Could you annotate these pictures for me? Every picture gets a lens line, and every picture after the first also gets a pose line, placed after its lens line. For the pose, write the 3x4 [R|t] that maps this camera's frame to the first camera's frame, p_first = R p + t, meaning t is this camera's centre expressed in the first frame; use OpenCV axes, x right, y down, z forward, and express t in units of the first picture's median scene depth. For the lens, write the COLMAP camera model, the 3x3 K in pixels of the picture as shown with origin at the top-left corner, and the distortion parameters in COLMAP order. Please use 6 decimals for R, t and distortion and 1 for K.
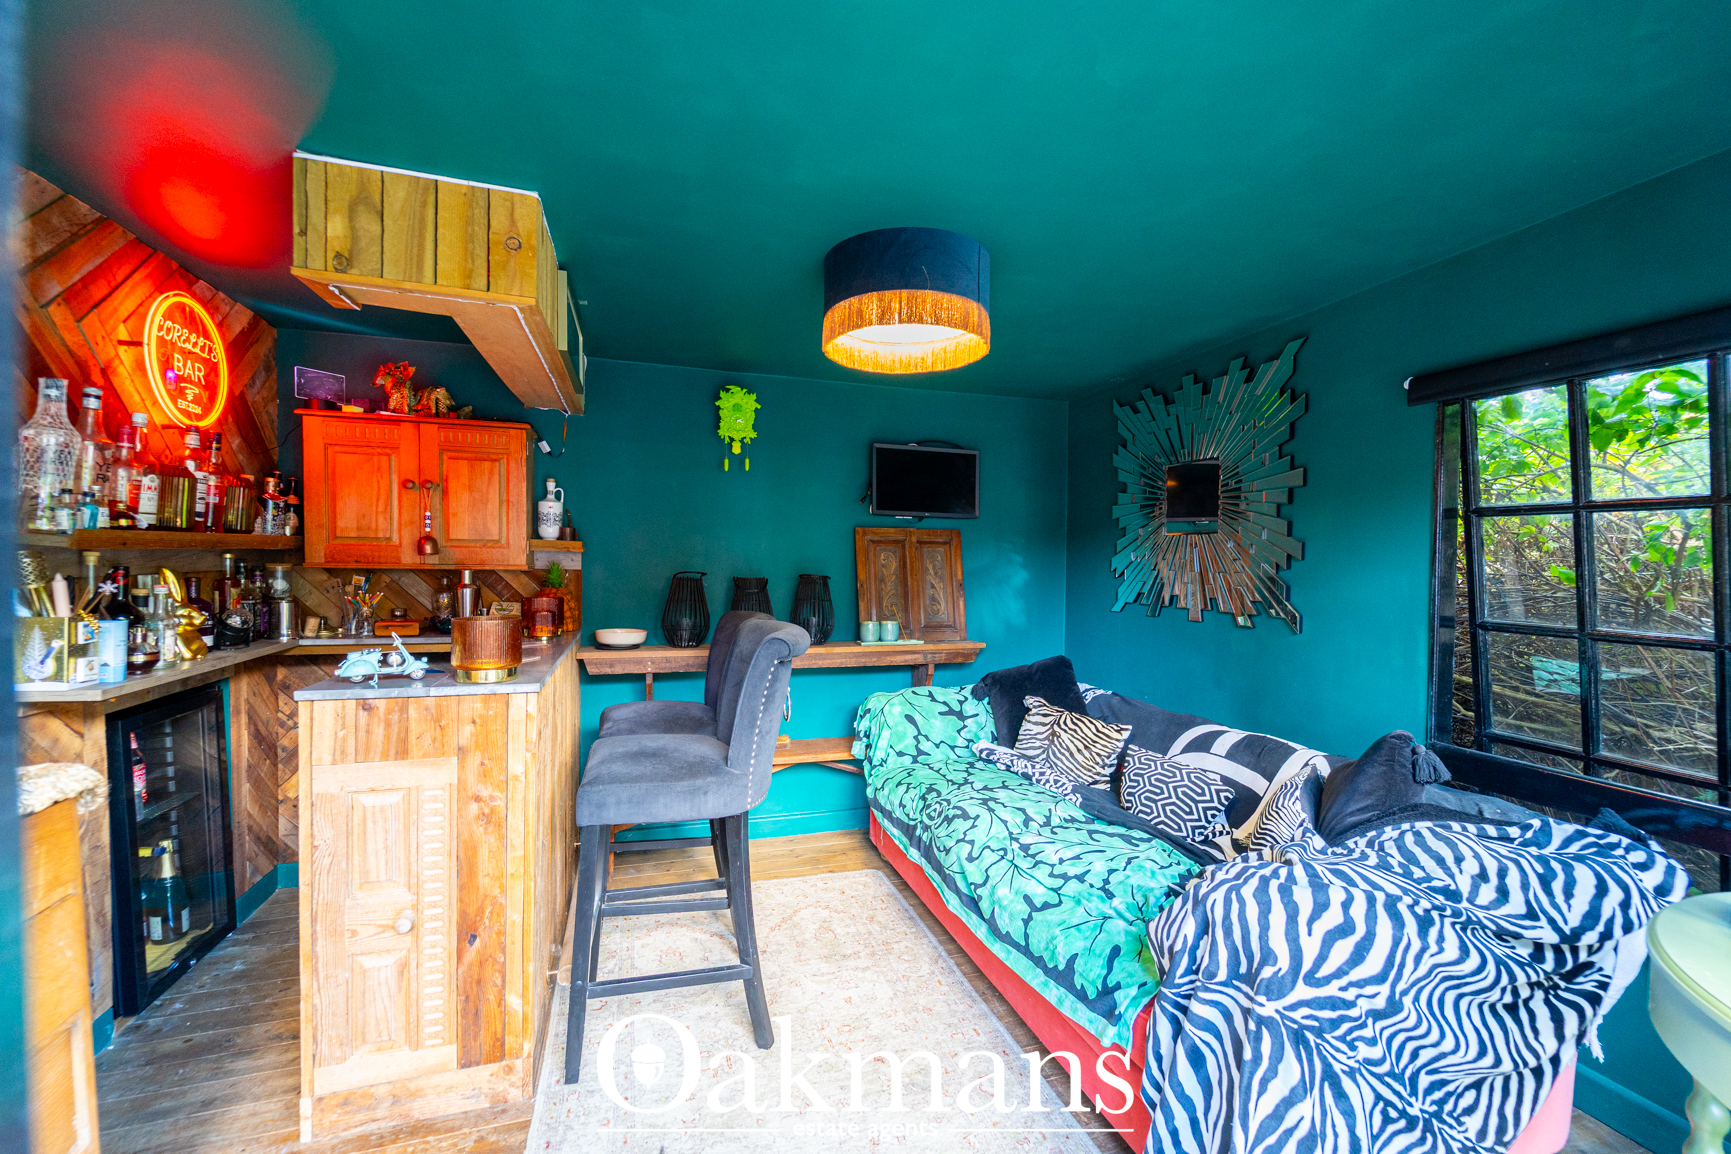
lens RADIAL K [[697.8, 0, 865.5], [0, 697.8, 577.0], [0, 0, 1]] dist [-0.000867, -0.000246]
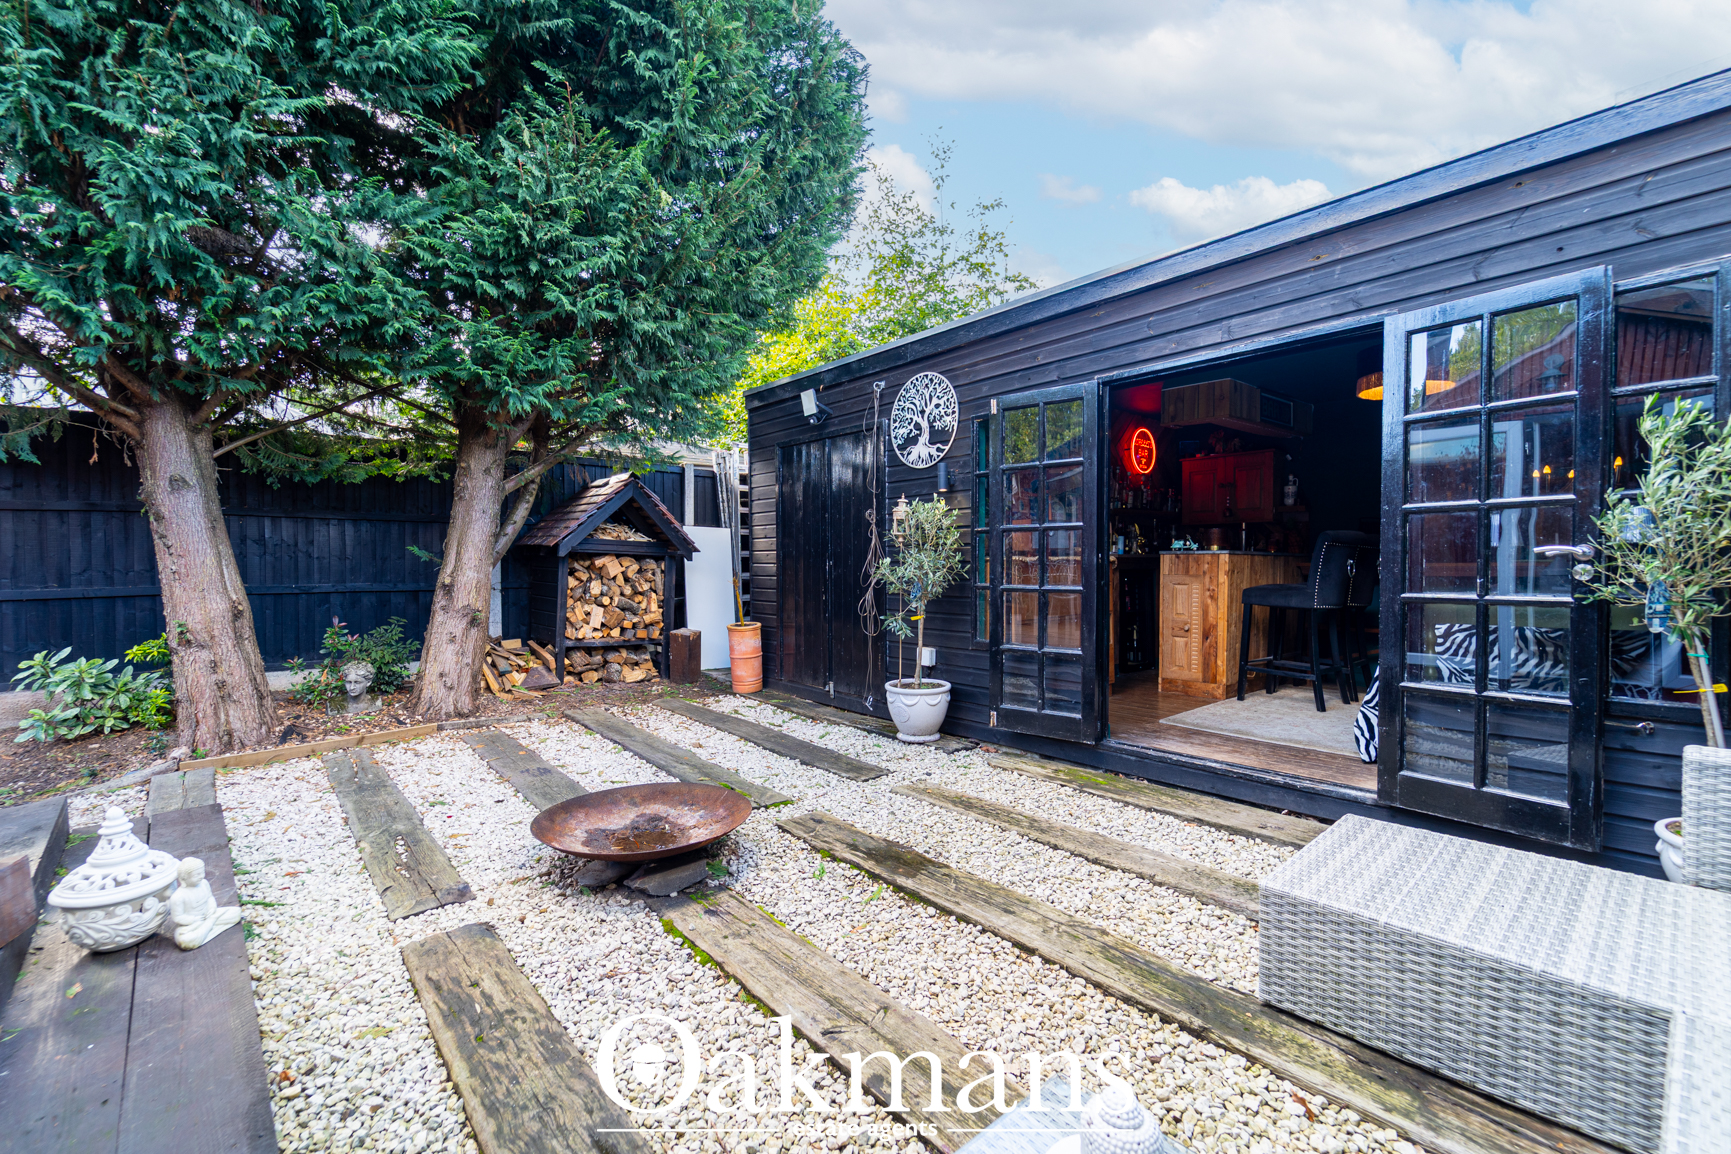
lens RADIAL K [[725.1, 0, 853.9], [0, 725.1, 572.0], [0, 0, 1]] dist [-0.000990, -0.000903]
pose [[0.361608, 0.000804, -0.932330, 1.419611], [-0.017378, 0.999832, -0.005878, 0.235451], [0.932168, 0.018328, 0.361561, -1.213571]]
